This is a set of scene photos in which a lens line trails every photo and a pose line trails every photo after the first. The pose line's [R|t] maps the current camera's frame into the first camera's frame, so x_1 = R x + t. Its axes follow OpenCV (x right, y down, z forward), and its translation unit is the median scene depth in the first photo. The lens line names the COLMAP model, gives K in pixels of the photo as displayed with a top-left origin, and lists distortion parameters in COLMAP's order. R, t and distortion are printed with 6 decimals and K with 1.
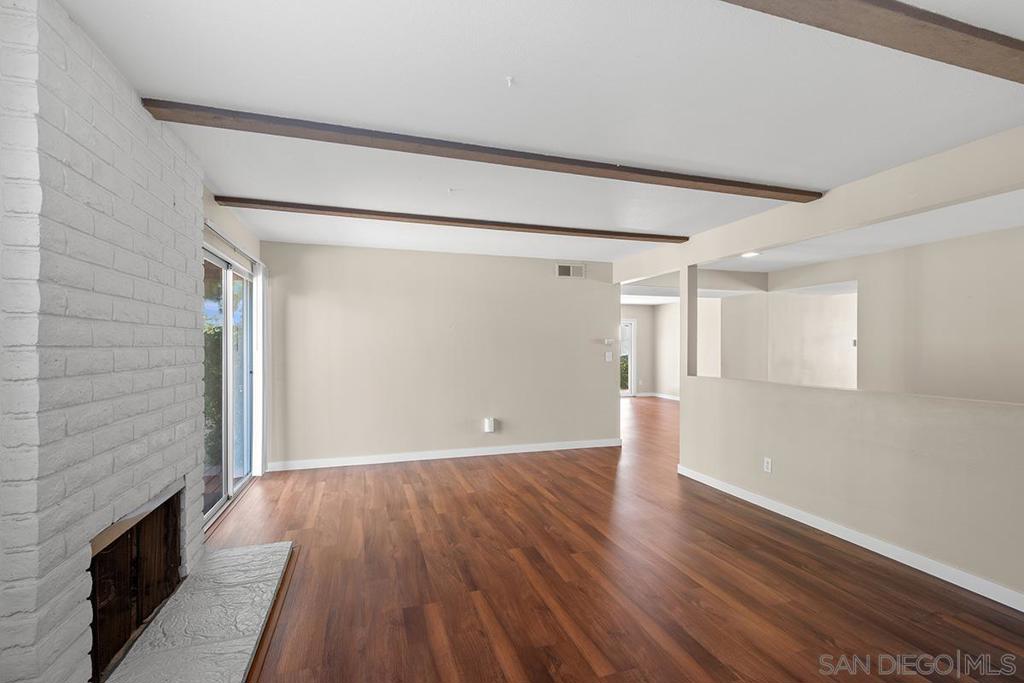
lens RADIAL K [[460.9, 0, 512.0], [0, 460.9, 341.5], [0, 0, 1]] dist [-0.011622, 0.000180]
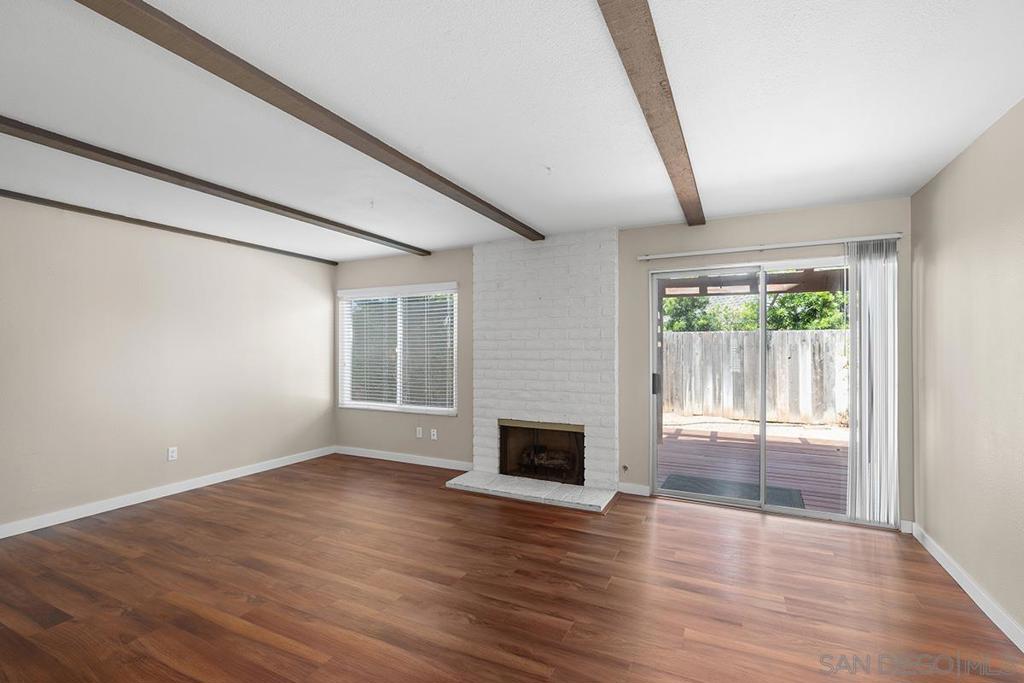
lens RADIAL K [[460.9, 0, 512.0], [0, 460.9, 341.5], [0, 0, 1]] dist [-0.011622, 0.000180]
pose [[-0.692053, -0.009170, -0.721789, 0.561878], [0.002530, 0.999882, -0.015129, 0.009609], [0.721843, -0.012296, -0.691948, 1.618512]]
